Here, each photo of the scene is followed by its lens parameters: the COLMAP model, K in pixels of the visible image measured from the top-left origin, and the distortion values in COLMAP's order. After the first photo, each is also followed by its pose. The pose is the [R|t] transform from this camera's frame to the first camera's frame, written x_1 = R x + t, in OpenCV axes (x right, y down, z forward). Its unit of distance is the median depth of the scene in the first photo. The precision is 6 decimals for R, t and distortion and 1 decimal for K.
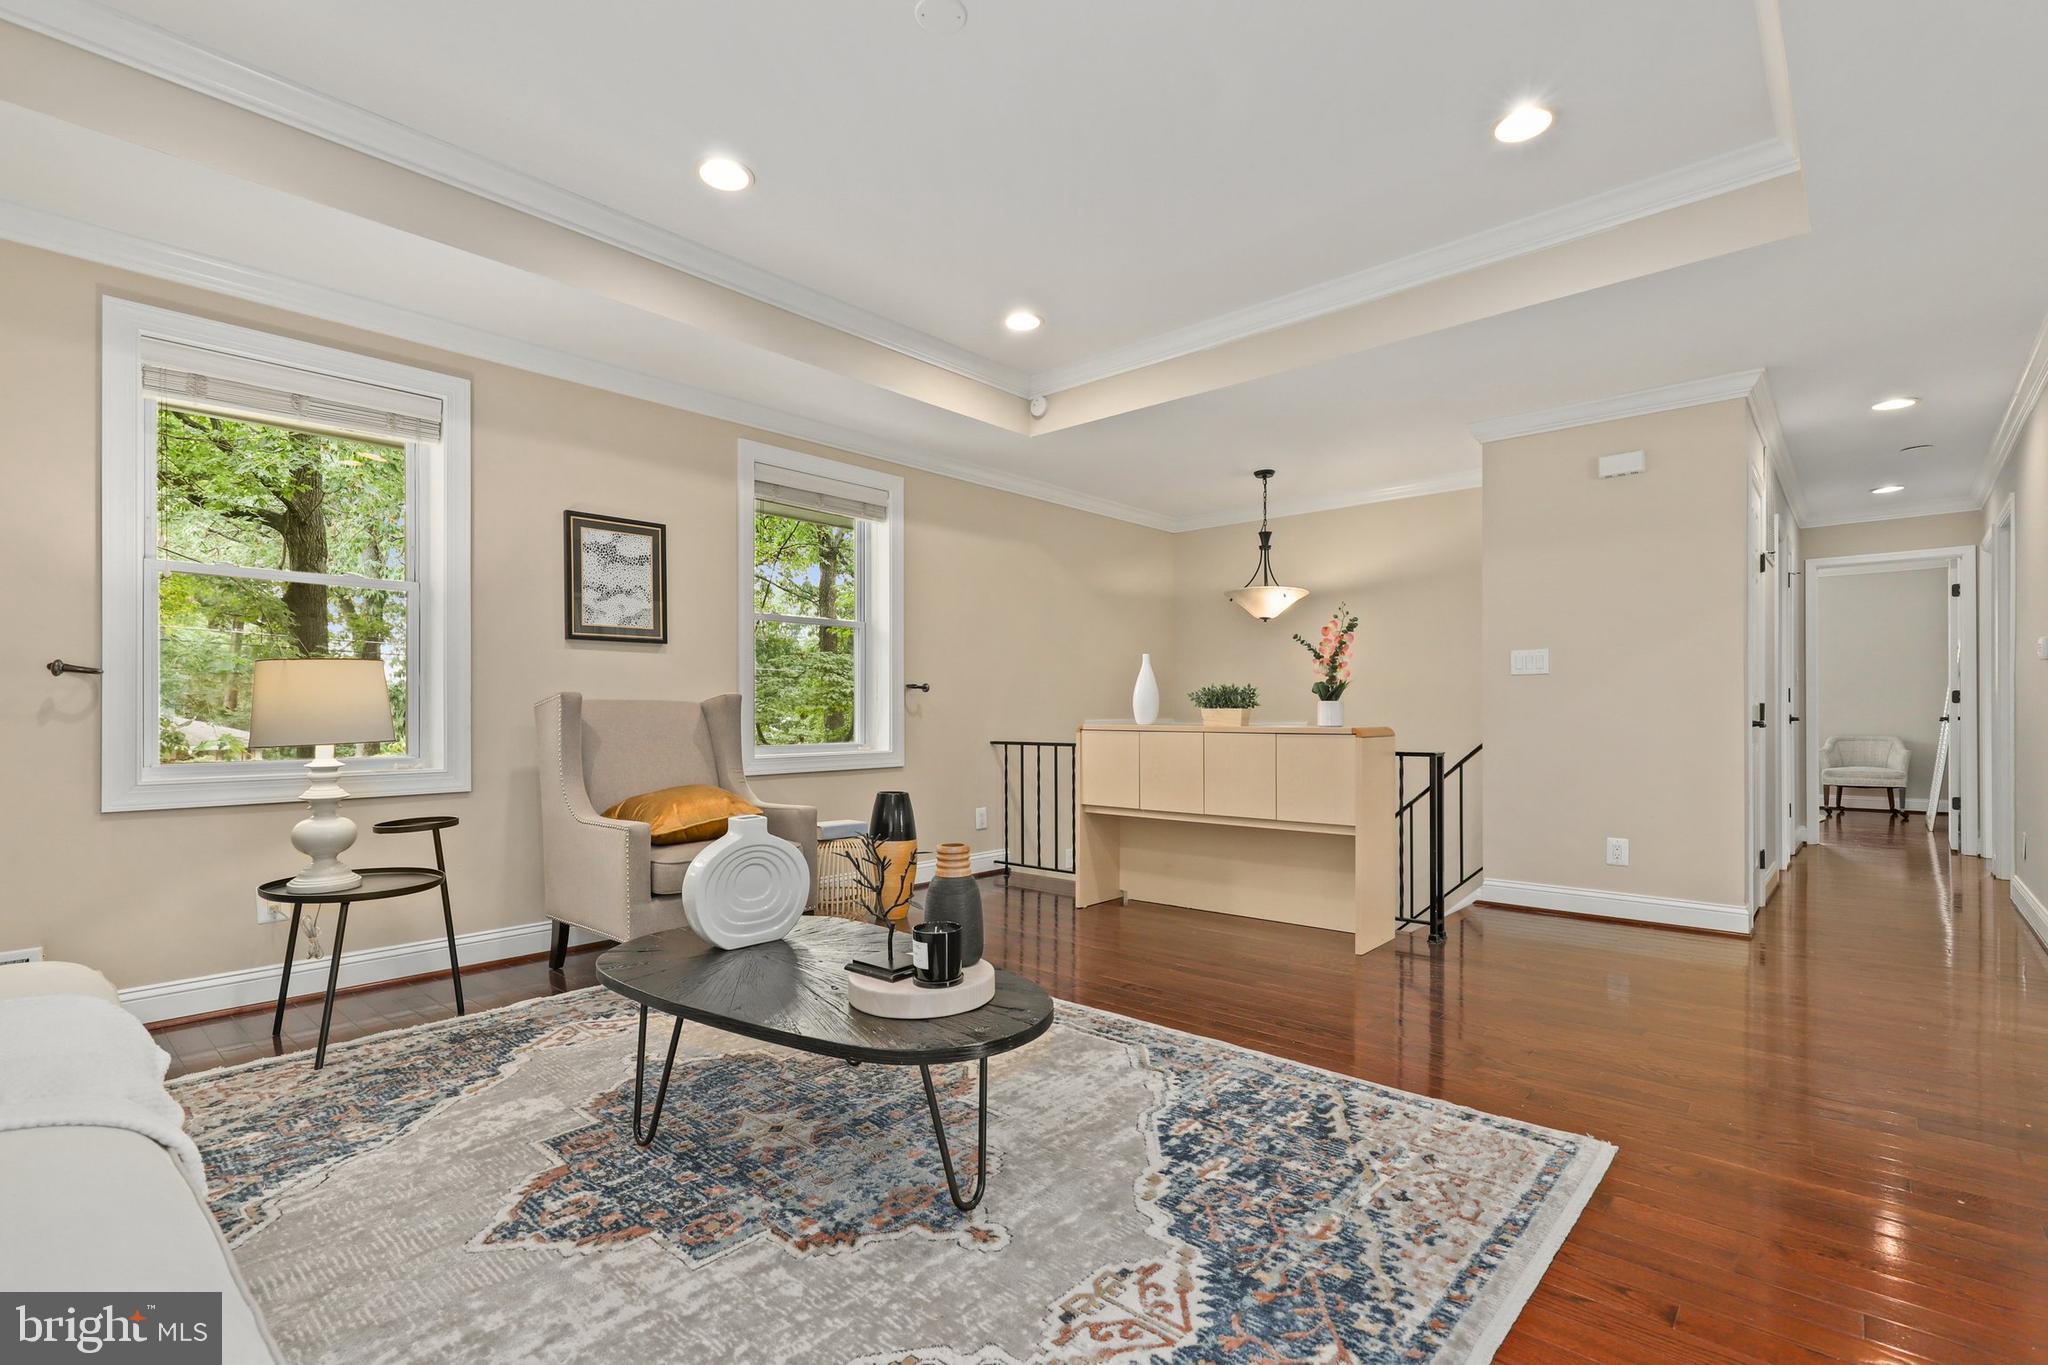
lens RADIAL K [[942.9, 0, 1025.6], [0, 942.9, 714.8], [0, 0, 1]] dist [0.003164, 0.000843]
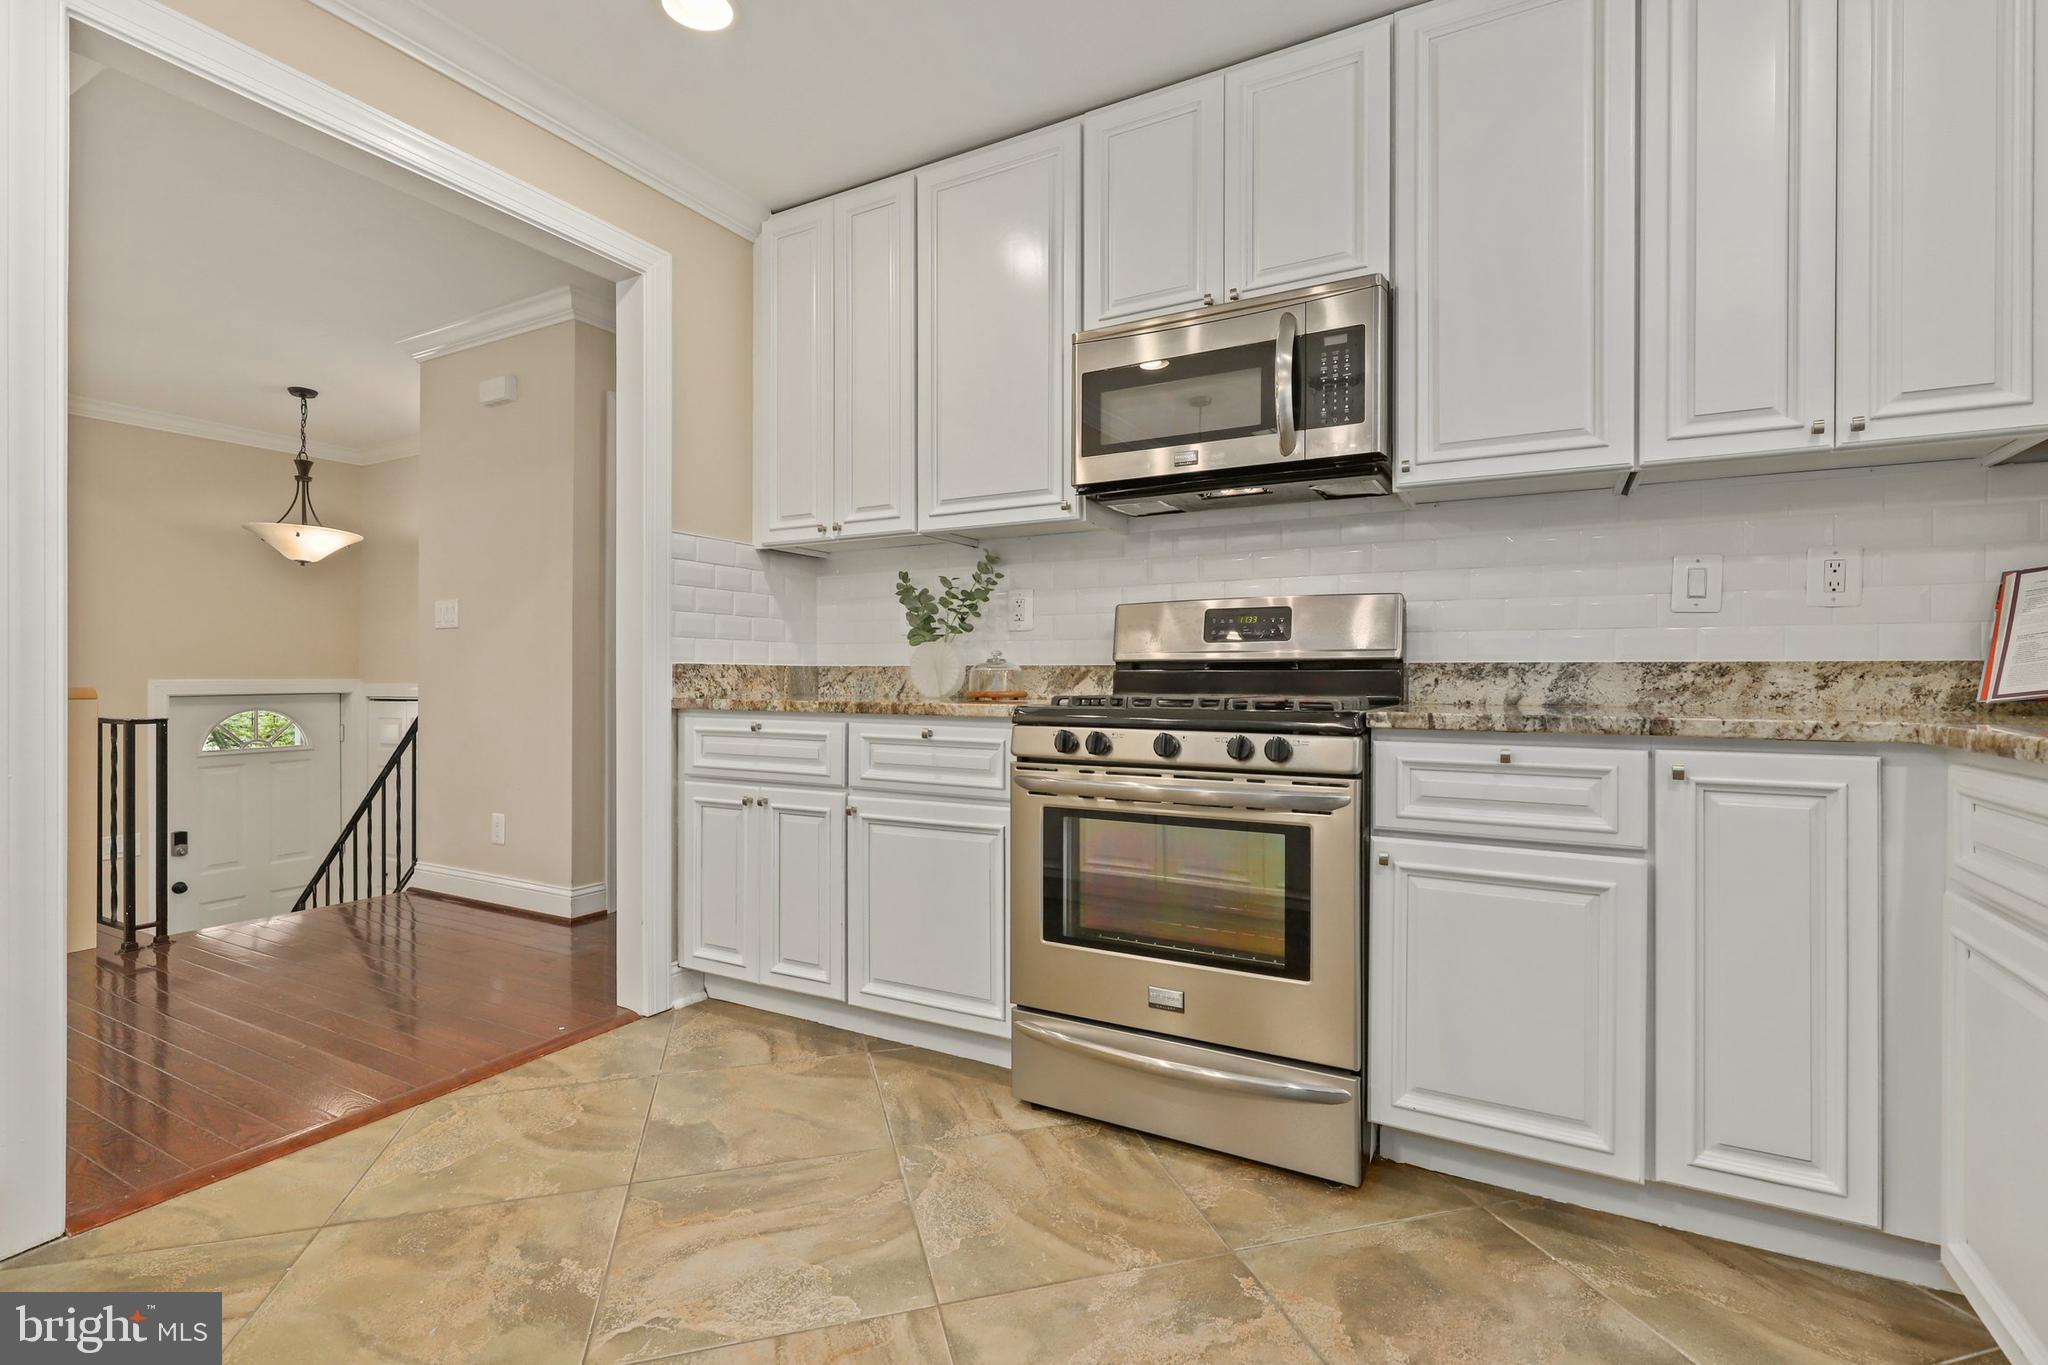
lens RADIAL K [[942.9, 0, 1026.5], [0, 942.9, 679.5], [0, 0, 1]] dist [0.003164, 0.000843]
pose [[0.976227, 0.002452, 0.216735, 1.266295], [-0.002994, 0.999993, 0.002172, 0.001771], [-0.216728, -0.002769, 0.976228, 0.035561]]
